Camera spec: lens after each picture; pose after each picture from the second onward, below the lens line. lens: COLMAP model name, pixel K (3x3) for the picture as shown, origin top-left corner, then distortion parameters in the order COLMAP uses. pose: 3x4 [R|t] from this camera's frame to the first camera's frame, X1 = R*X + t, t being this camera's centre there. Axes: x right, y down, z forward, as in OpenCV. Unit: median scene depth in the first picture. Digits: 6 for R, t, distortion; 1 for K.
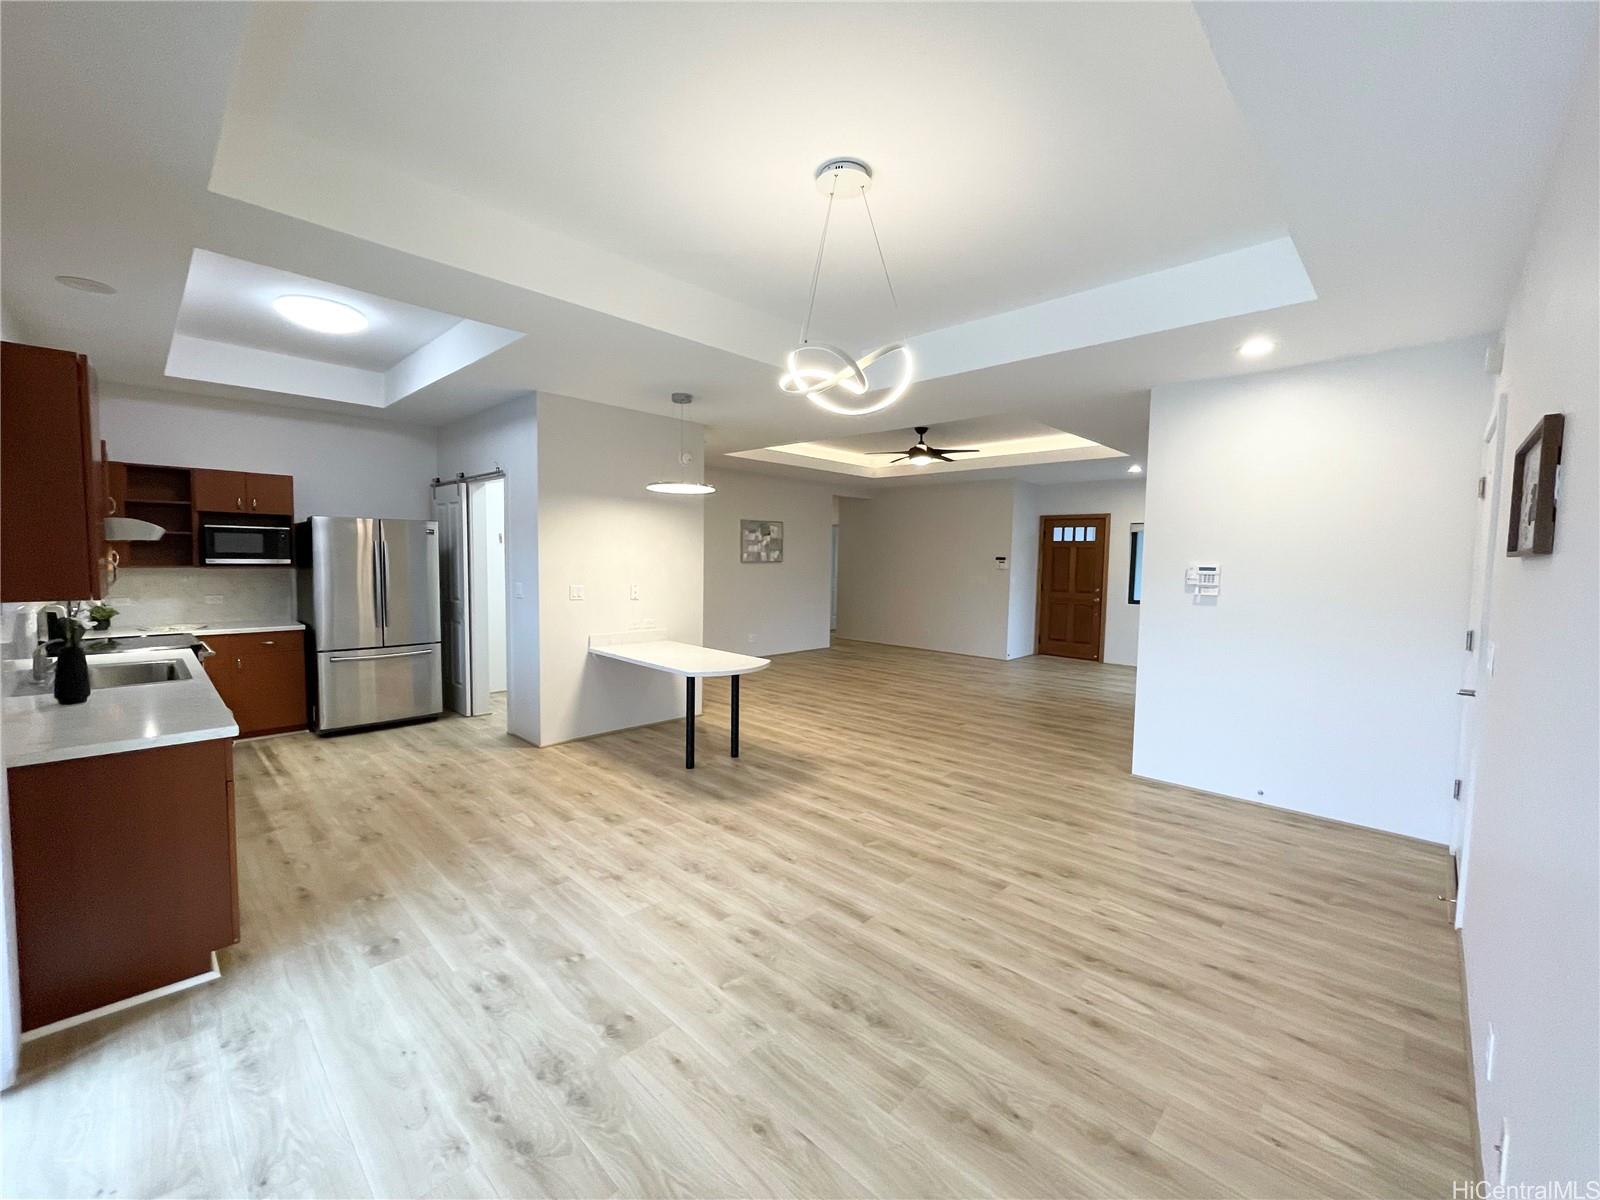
lens RADIAL K [[650.7, 0, 800.0], [0, 650.7, 600.0], [0, 0, 1]] dist [0.000438, -0.001006]
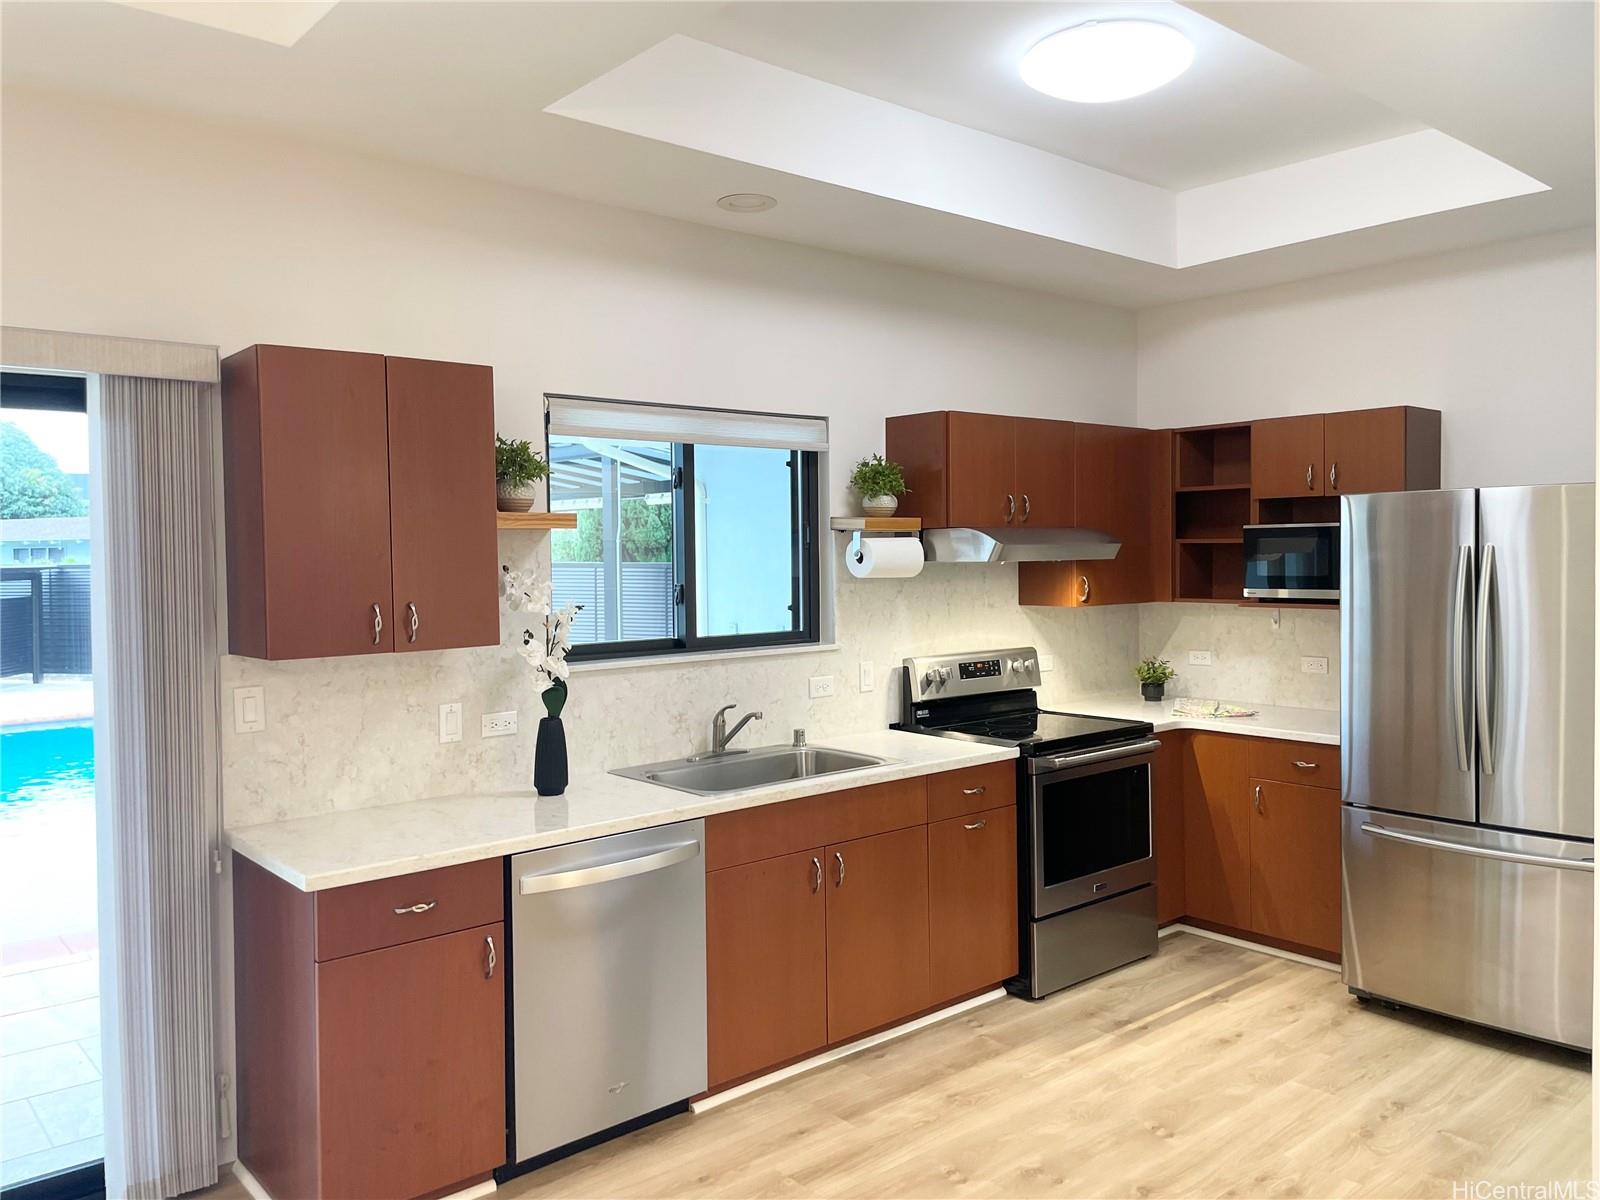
lens RADIAL K [[1216.0, 0, 791.6], [0, 1216.0, 586.6], [0, 0, 1]] dist [0.093551, -0.124160]
pose [[-0.097116, 0.013731, -0.995178, 0.116900], [-0.054011, 0.998359, 0.019045, -0.060044], [0.993806, 0.055600, -0.096215, 0.684659]]
